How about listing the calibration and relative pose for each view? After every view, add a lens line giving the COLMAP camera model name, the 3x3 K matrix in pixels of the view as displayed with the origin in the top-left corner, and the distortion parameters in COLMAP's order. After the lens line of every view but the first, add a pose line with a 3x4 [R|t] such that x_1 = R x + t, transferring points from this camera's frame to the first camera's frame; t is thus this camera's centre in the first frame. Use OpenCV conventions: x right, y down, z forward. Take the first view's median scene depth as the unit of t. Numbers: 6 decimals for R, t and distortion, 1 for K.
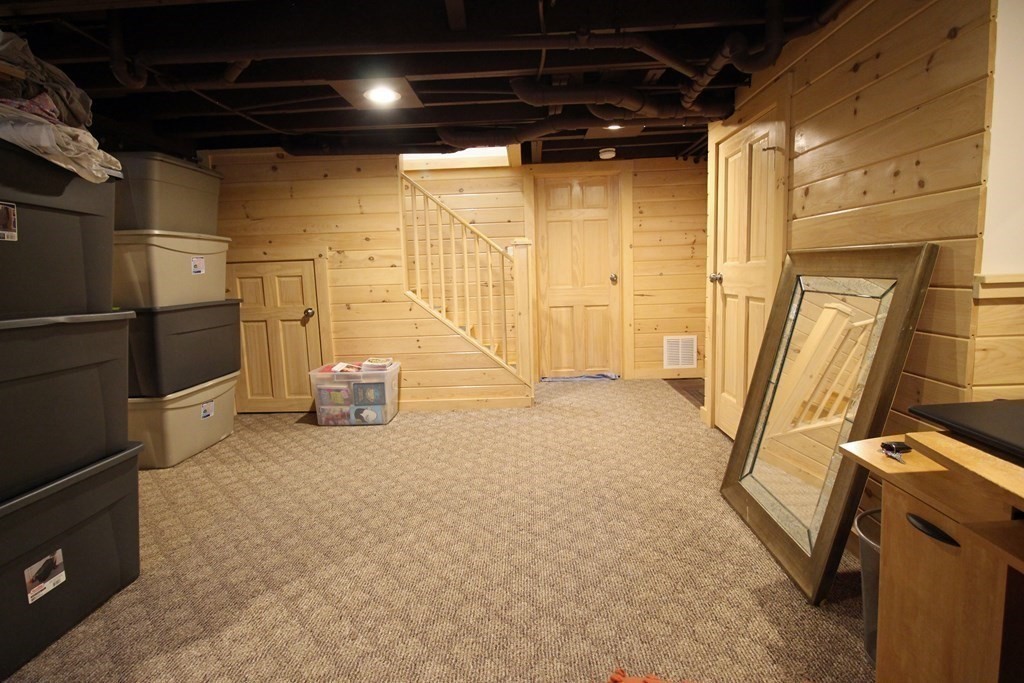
lens RADIAL K [[521.9, 0, 513.5], [0, 521.9, 336.4], [0, 0, 1]] dist [-0.001037, -0.000170]
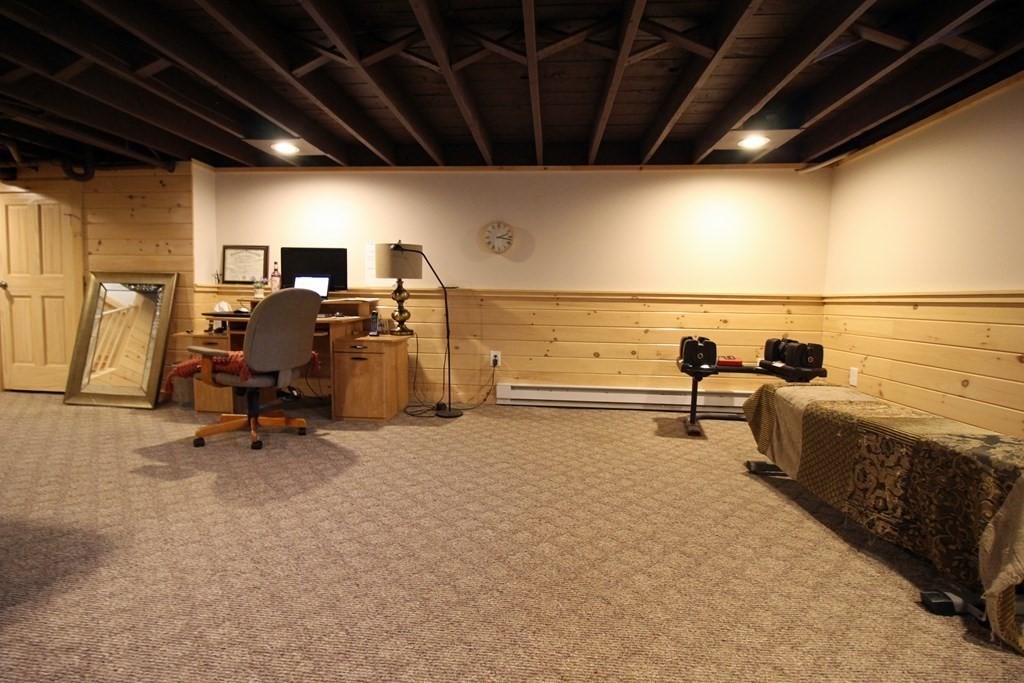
lens RADIAL K [[478.6, 0, 510.2], [0, 478.6, 335.2], [0, 0, 1]] dist [0.001833, -0.014004]
pose [[0.050702, -0.032176, 0.998195, -1.726557], [0.103720, 0.994246, 0.026780, 0.284156], [-0.993313, 0.102175, 0.053748, -0.933447]]
